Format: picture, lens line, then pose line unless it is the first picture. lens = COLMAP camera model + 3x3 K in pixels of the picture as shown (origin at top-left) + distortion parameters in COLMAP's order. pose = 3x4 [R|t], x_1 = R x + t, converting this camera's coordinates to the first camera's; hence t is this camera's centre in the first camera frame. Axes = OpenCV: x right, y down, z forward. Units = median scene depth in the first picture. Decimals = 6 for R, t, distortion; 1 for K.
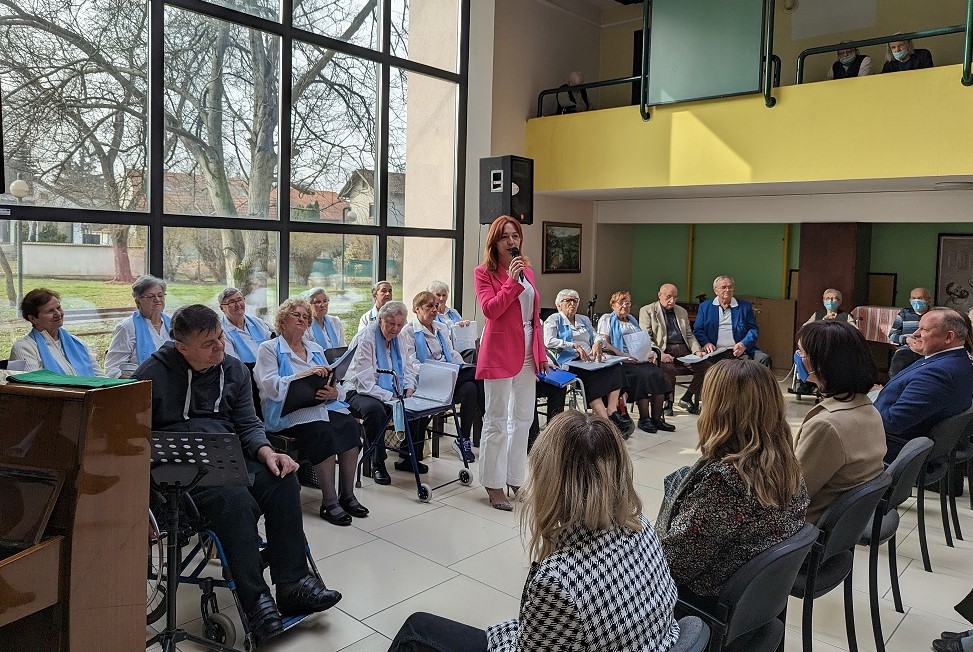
lens RADIAL K [[722.6, 0, 484.6], [0, 722.6, 274.9], [0, 0, 1]] dist [0.026347, -0.005785]
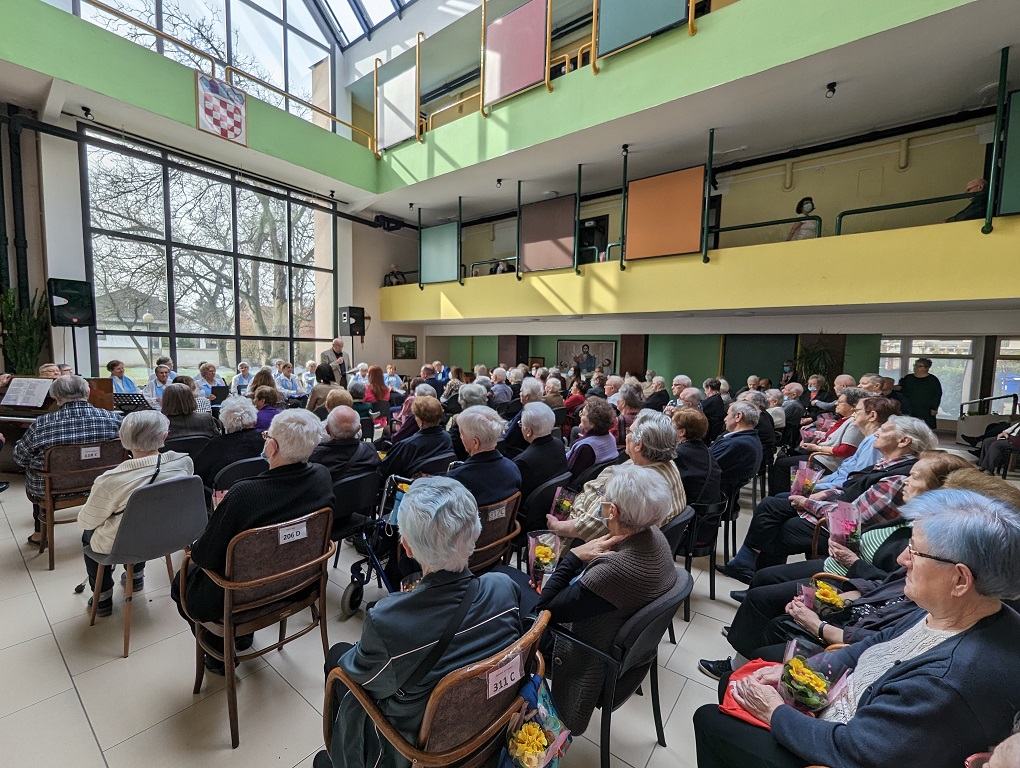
lens RADIAL K [[425.7, 0, 510.0], [0, 425.7, 384.0], [0, 0, 1]] dist [0.001459, 0.000234]
pose [[0.995527, -0.013839, 0.093453, 0.406098], [0.009916, 0.999055, 0.042318, 0.030074], [-0.093951, -0.041202, 0.994724, -0.403649]]
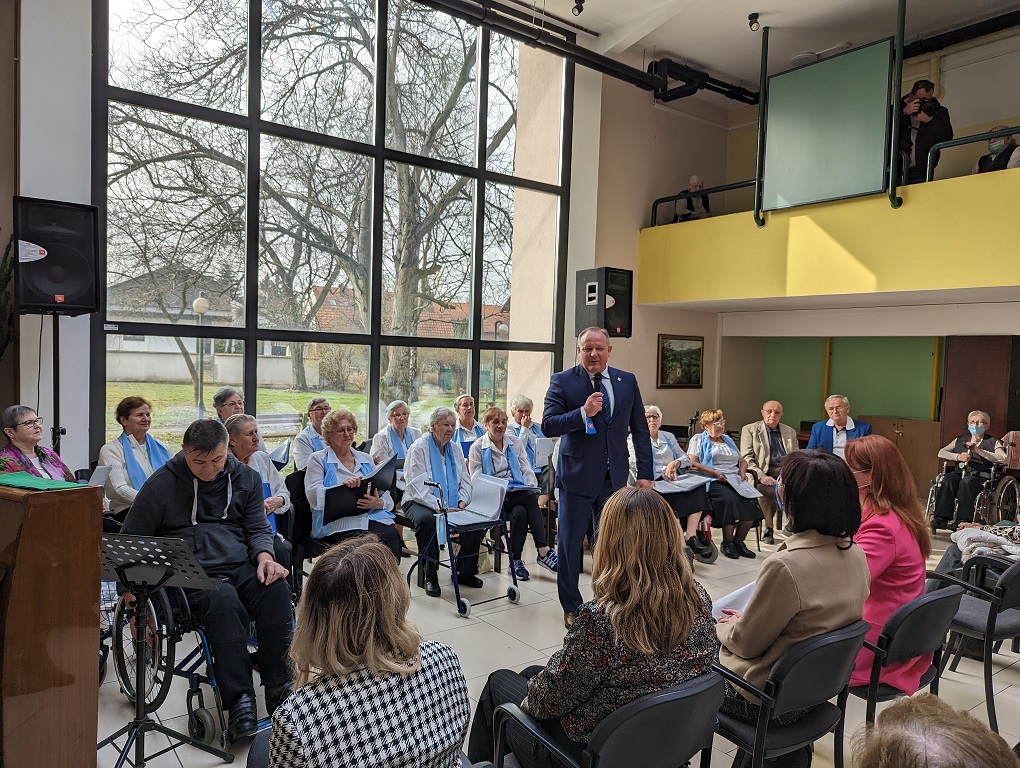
lens RADIAL K [[722.1, 0, 510.0], [0, 722.1, 384.0], [0, 0, 1]] dist [0.024086, 0.004237]
pose [[0.980280, 0.012556, -0.197214, 0.101209], [-0.013397, 0.999906, -0.002930, -0.003024], [0.197158, 0.005514, 0.980356, 0.018676]]
